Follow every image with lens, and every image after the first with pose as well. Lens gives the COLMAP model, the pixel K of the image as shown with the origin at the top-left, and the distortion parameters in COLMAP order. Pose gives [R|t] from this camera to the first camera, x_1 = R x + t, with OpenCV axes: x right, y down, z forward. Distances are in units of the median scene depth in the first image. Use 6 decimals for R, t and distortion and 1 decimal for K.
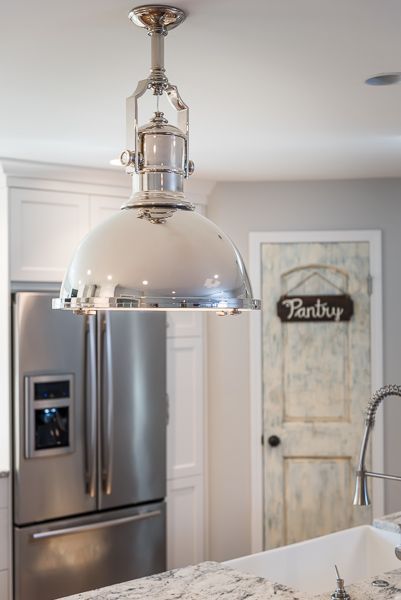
lens RADIAL K [[811.9, 0, 199.5], [0, 811.9, 299.8], [0, 0, 1]] dist [-0.134727, 0.000000]
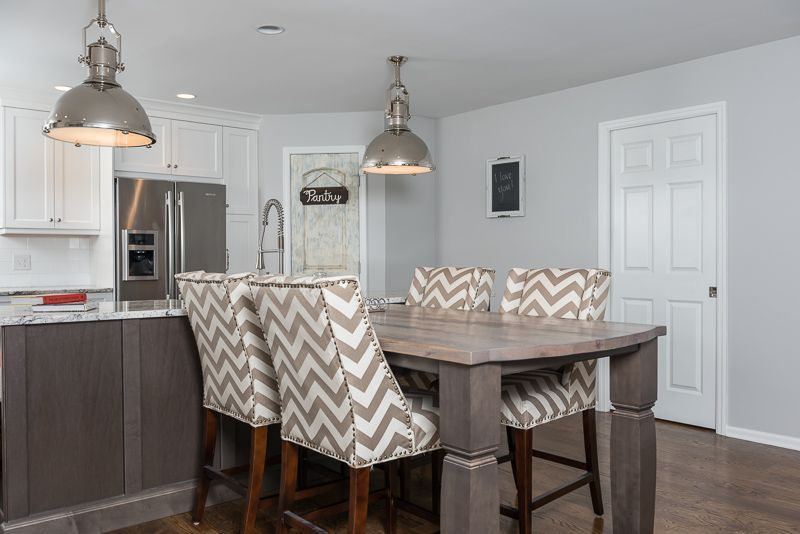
lens RADIAL K [[667.4, 0, 400.6], [0, 667.4, 268.1], [0, 0, 1]] dist [-0.008893, -0.016519]
pose [[0.999993, -0.000605, 0.003715, 0.285355], [0.000564, 0.999940, 0.010942, 0.135850], [-0.003721, -0.010939, 0.999933, -0.281114]]
